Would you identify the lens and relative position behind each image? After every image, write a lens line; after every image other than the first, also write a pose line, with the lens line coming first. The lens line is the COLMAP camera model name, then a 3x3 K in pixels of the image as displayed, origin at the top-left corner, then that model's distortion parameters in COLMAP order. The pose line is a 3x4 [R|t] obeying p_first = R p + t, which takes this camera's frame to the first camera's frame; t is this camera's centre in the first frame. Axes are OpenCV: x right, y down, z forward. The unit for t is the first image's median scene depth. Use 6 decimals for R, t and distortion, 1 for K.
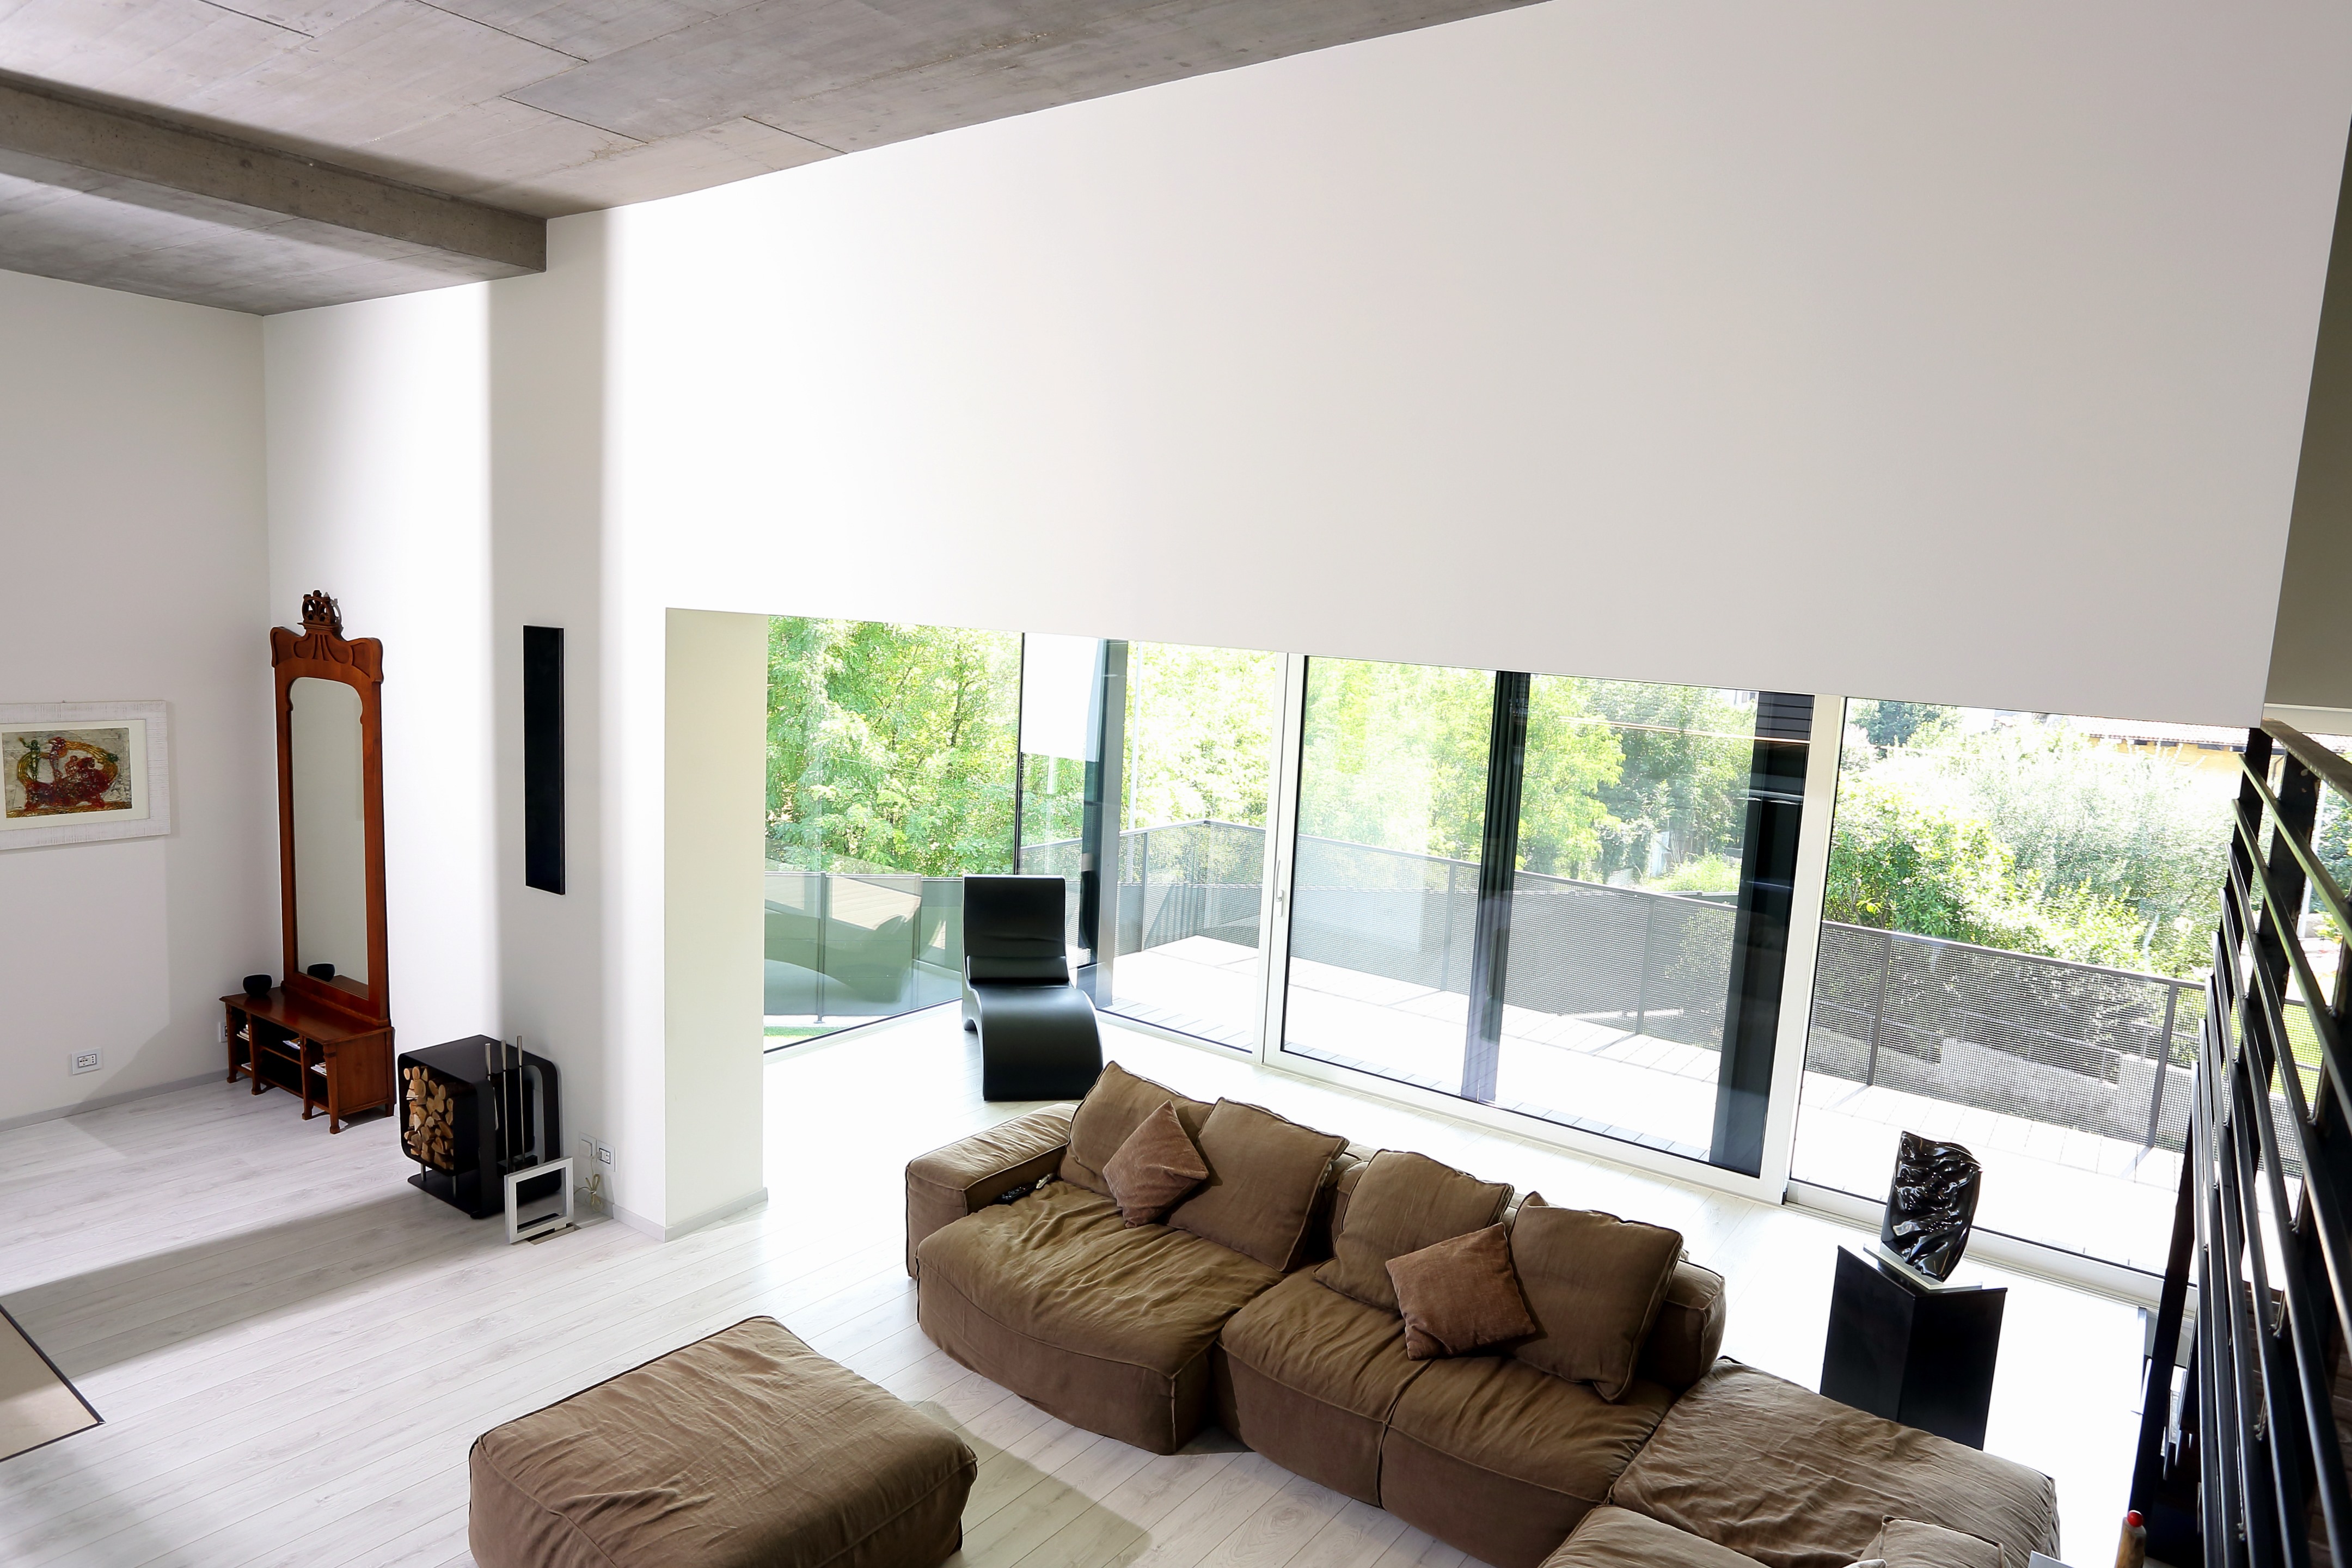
lens RADIAL K [[1380.5, 0, 1176.0], [0, 1380.5, 784.0], [0, 0, 1]] dist [-0.081920, 0.055231]
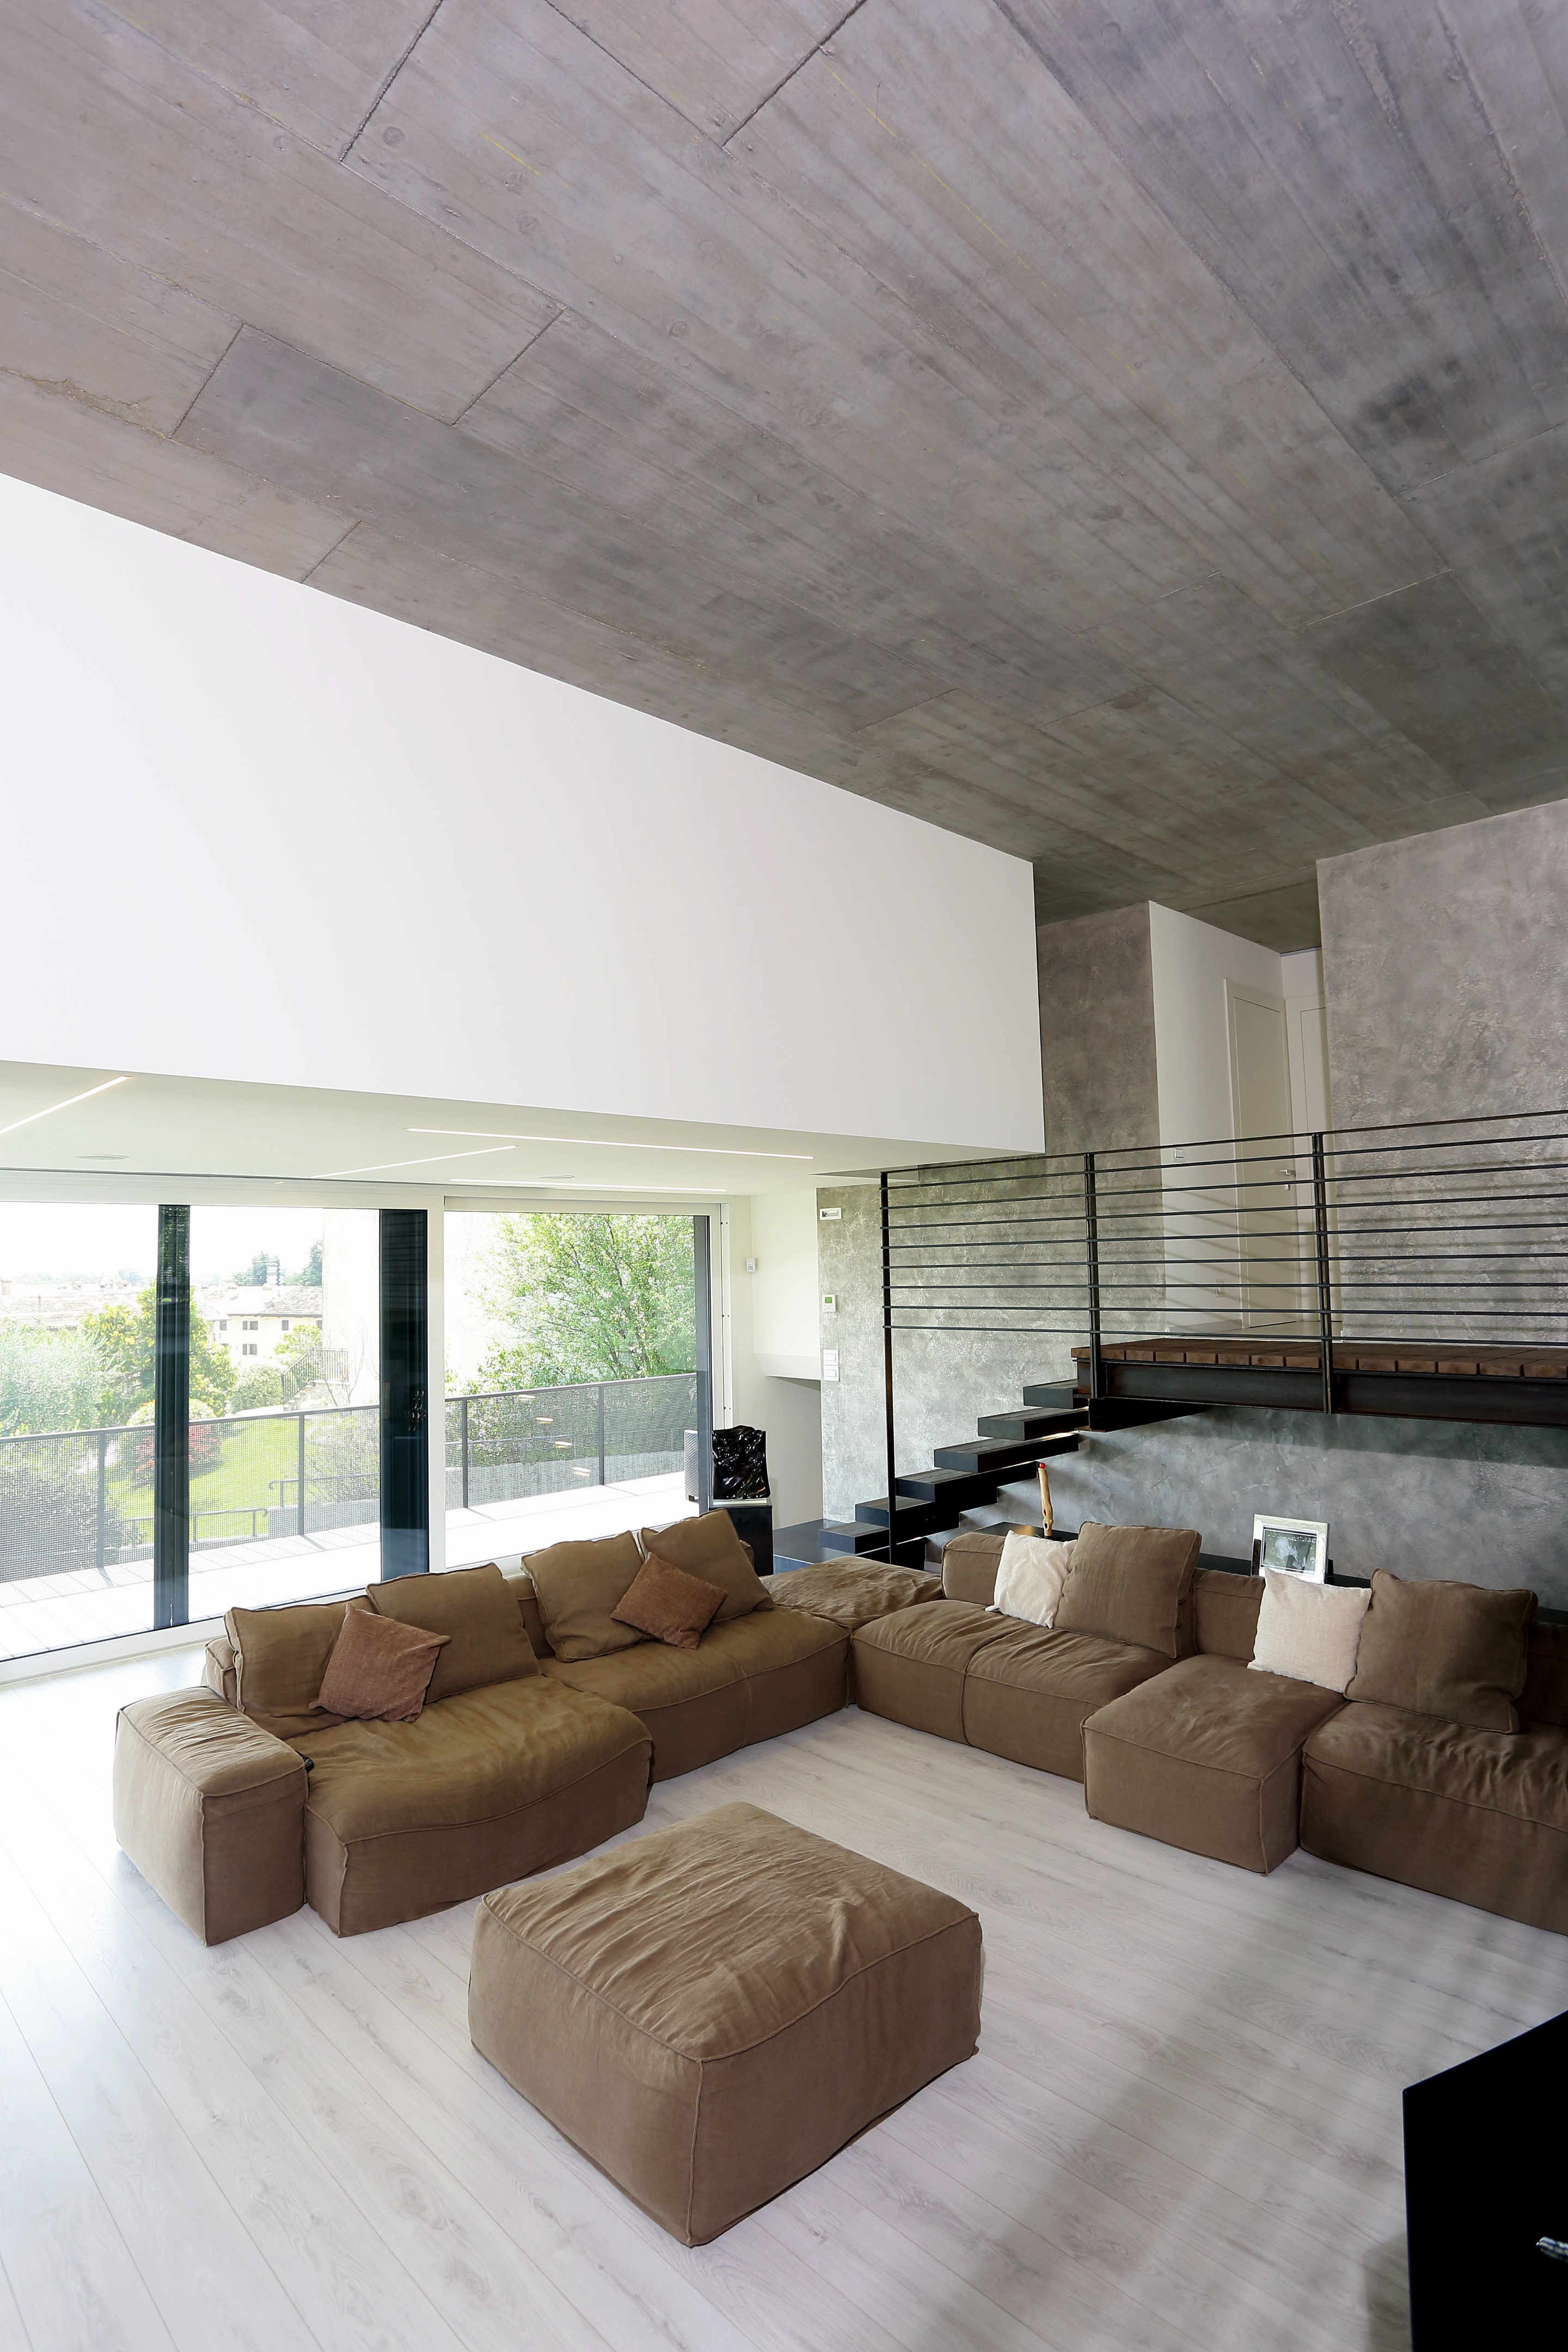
lens RADIAL K [[1187.4, 0, 784.0], [0, 1187.4, 1176.0], [0, 0, 1]] dist [-0.070586, 0.033416]
pose [[0.163789, 0.017475, 0.986341, -0.936765], [0.157671, 0.986526, -0.043661, 0.015860], [-0.973814, 0.162669, 0.158827, 0.609799]]
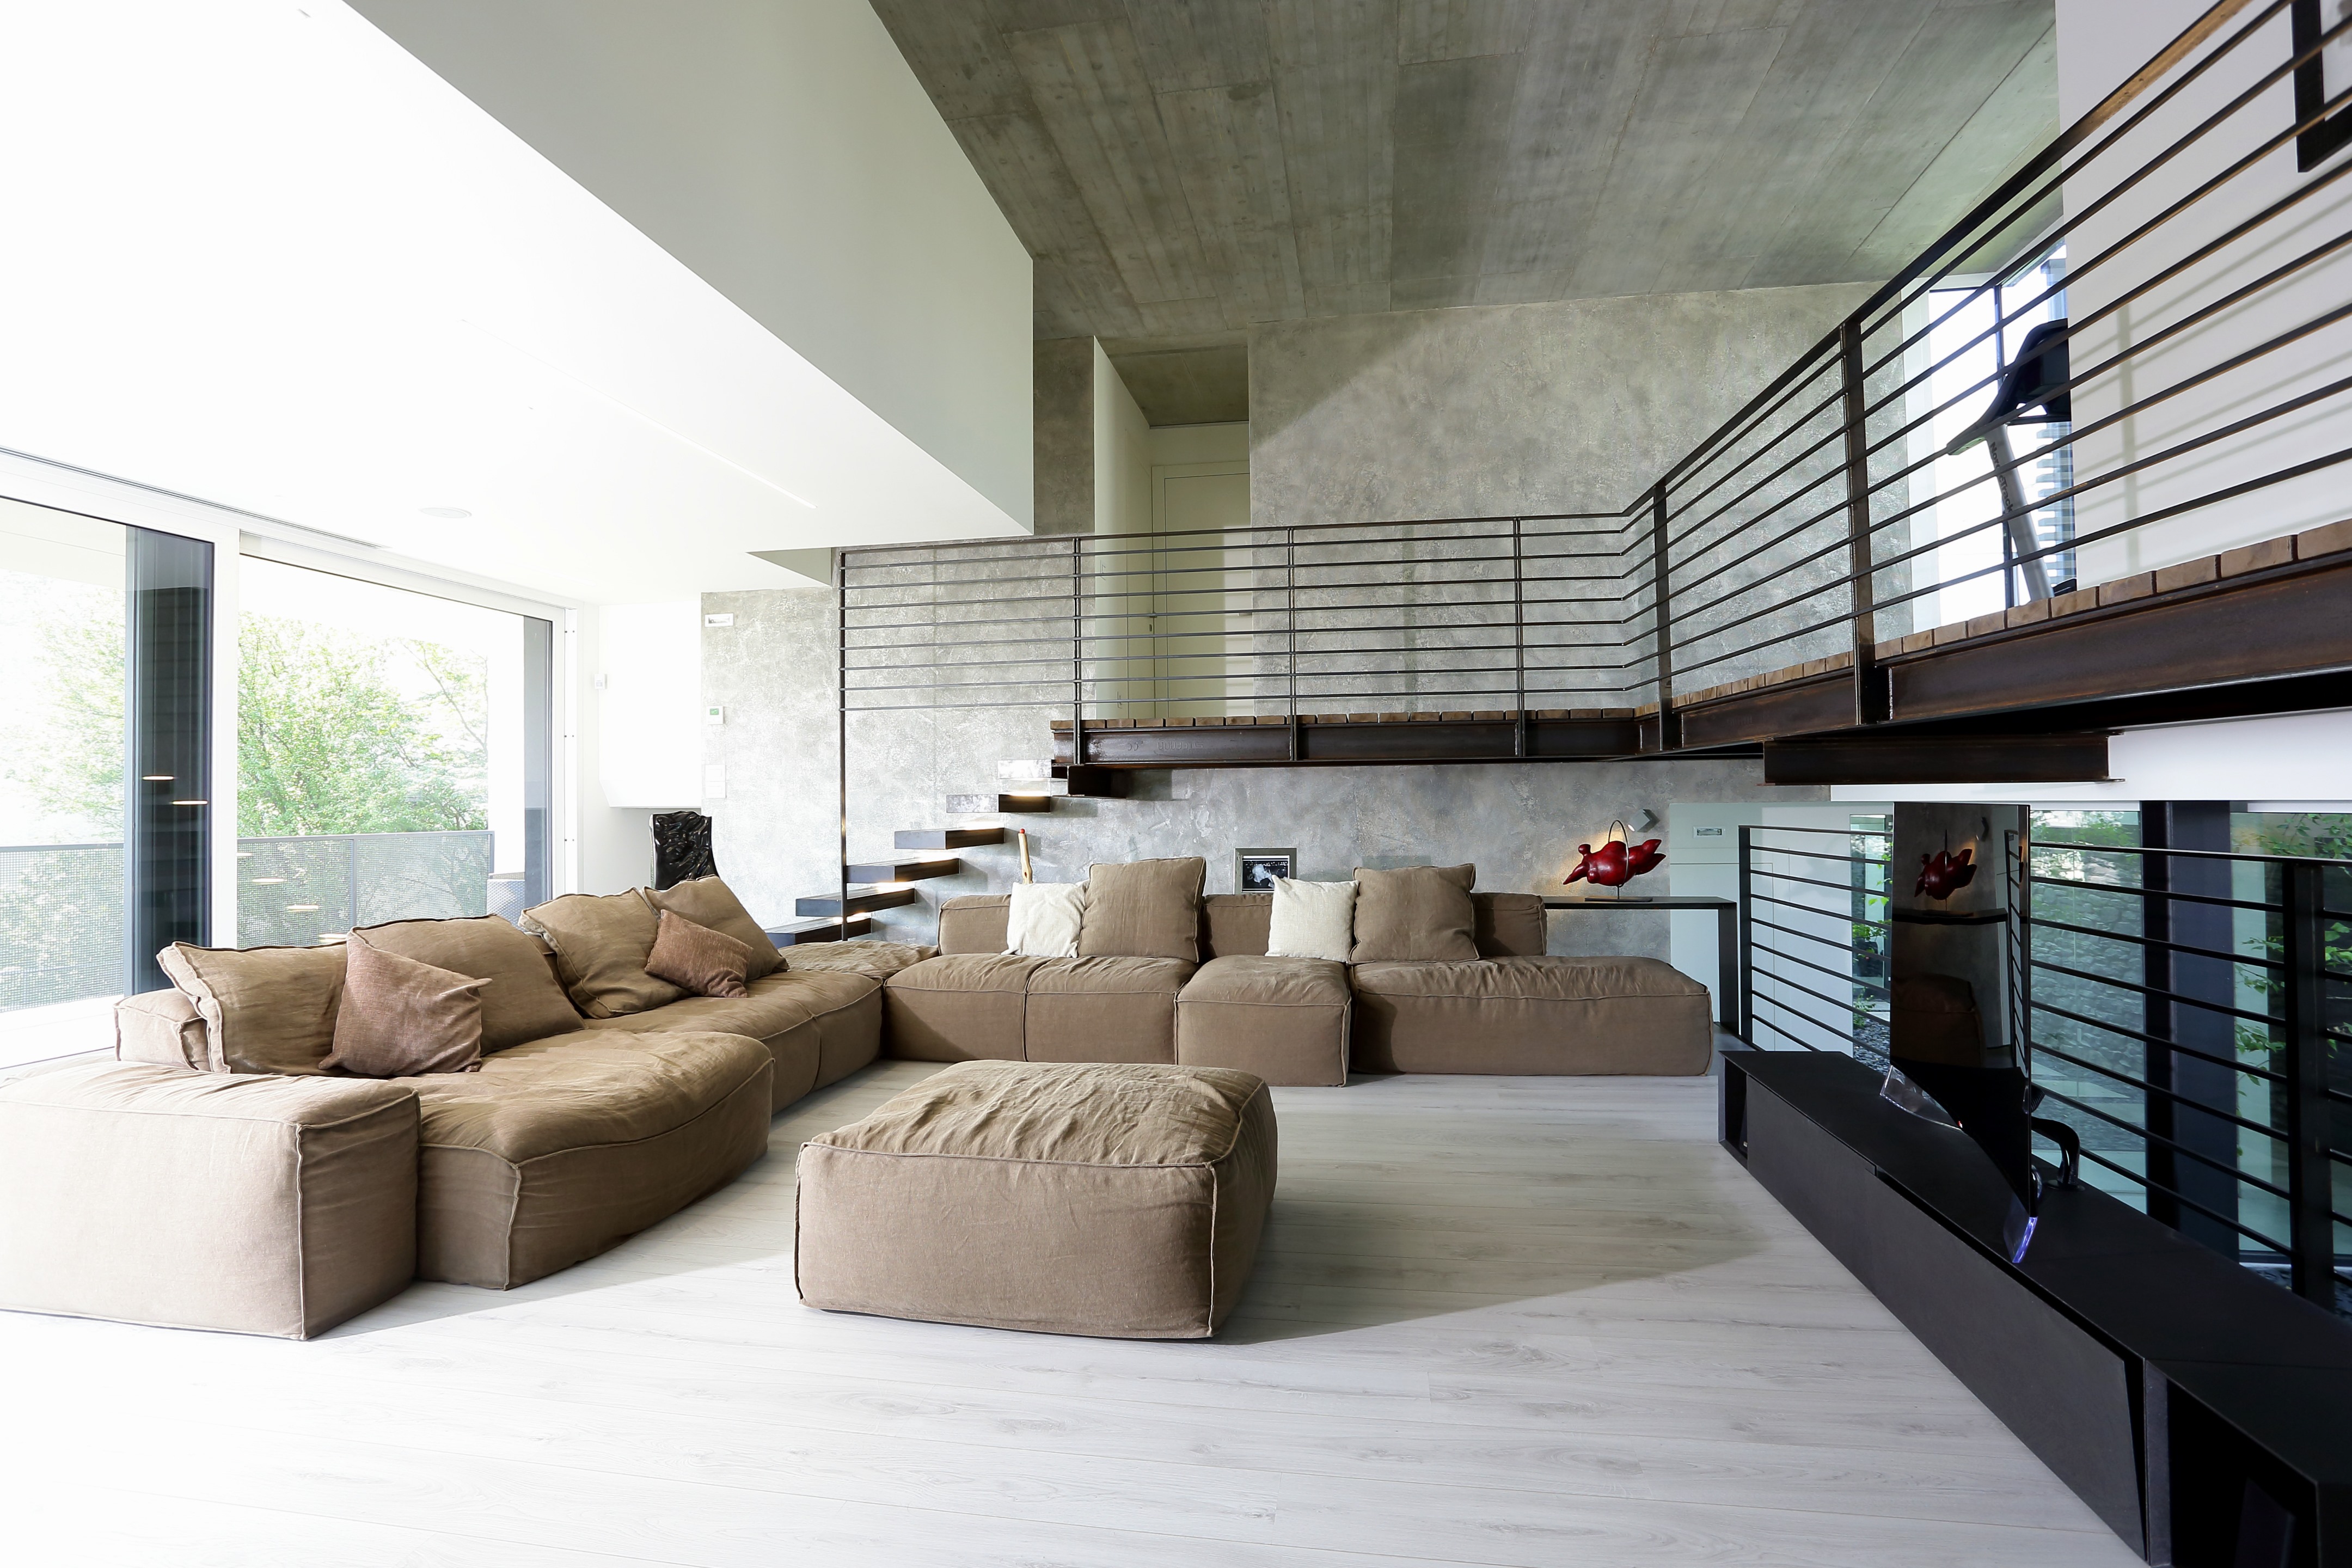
lens RADIAL K [[1148.8, 0, 1179.6], [0, 1148.8, 770.8], [0, 0, 1]] dist [-0.084466, 0.045087]
pose [[-0.435735, -0.030941, 0.899543, -0.873077], [0.104916, 0.990850, 0.084903, 0.160679], [-0.893939, 0.131372, -0.428502, 1.001901]]
